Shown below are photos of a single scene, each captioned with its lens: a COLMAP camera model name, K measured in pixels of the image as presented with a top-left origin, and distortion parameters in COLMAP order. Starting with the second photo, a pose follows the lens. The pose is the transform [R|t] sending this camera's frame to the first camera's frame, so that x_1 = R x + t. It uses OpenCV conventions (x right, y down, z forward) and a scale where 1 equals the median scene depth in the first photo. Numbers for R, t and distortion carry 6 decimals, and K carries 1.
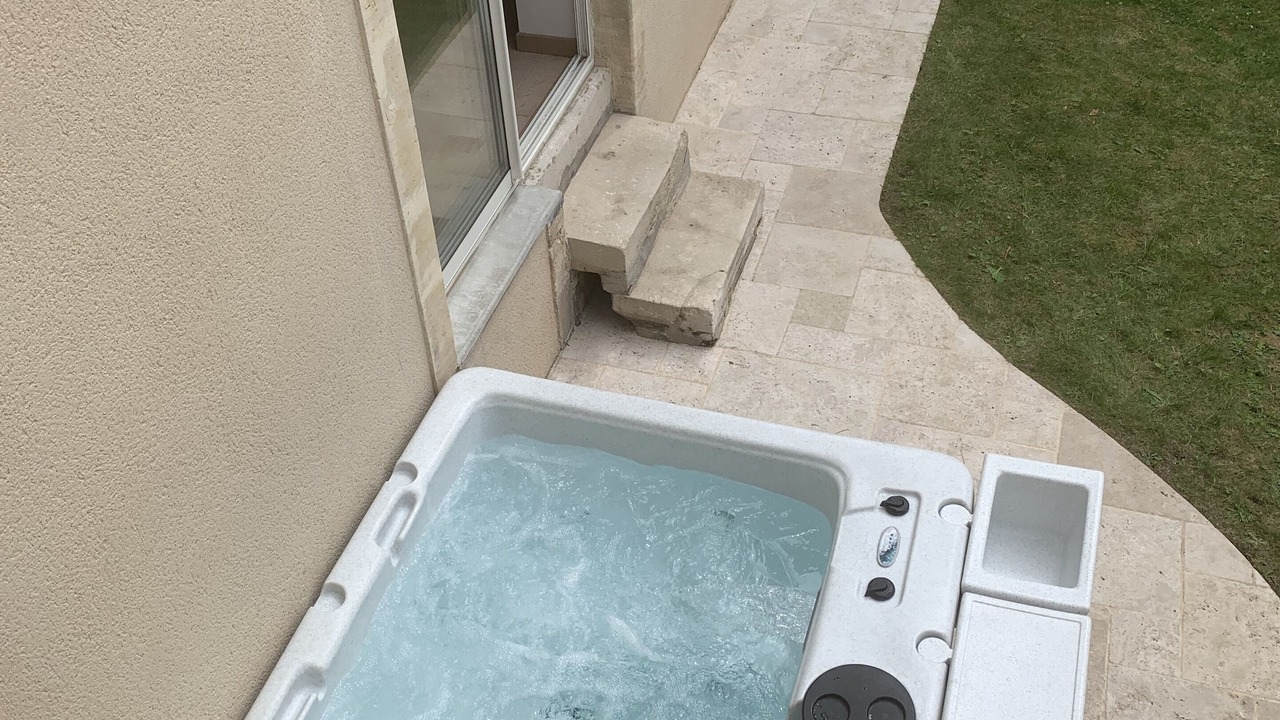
lens RADIAL K [[1245.9, 0, 640.0], [0, 1245.9, 360.0], [0, 0, 1]] dist [0.065503, -0.303422]
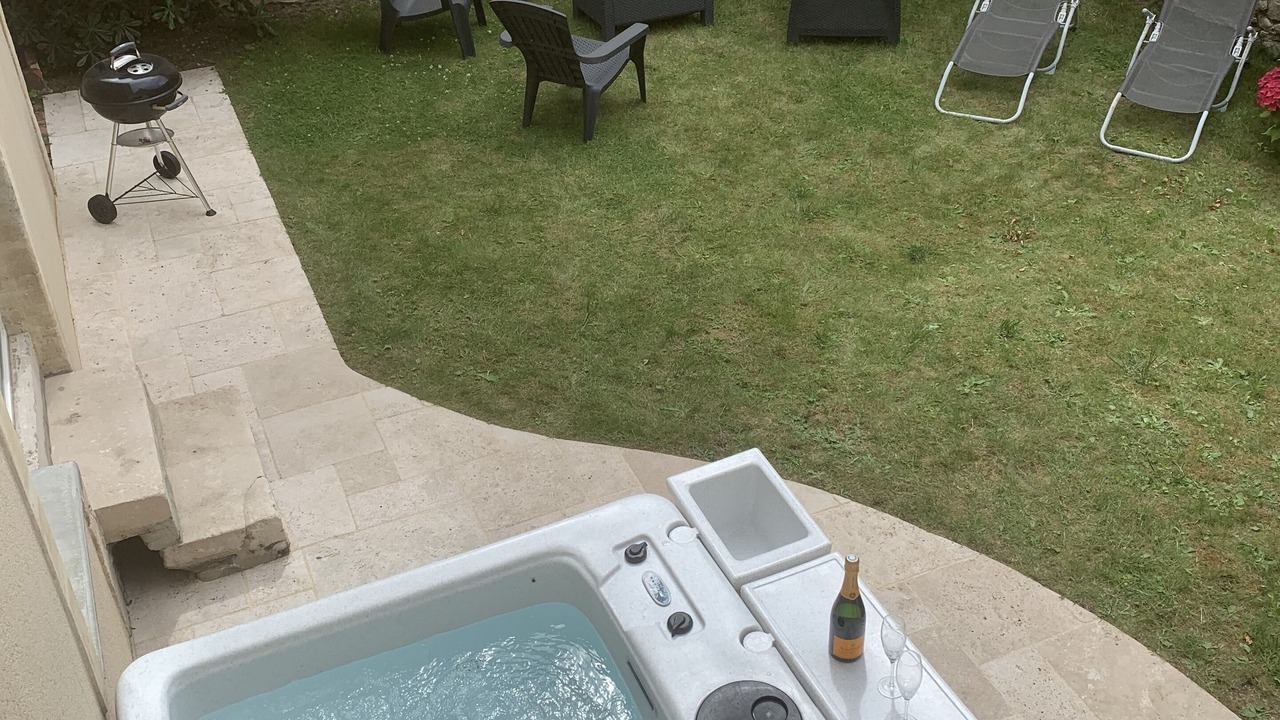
lens RADIAL K [[1234.2, 0, 640.4], [0, 1234.2, 329.7], [0, 0, 1]] dist [0.114974, -0.430520]
pose [[0.739622, -0.346031, 0.577253, -0.223966], [0.448599, 0.892857, -0.039563, -0.005479], [-0.501715, 0.288217, 0.815606, 0.068863]]
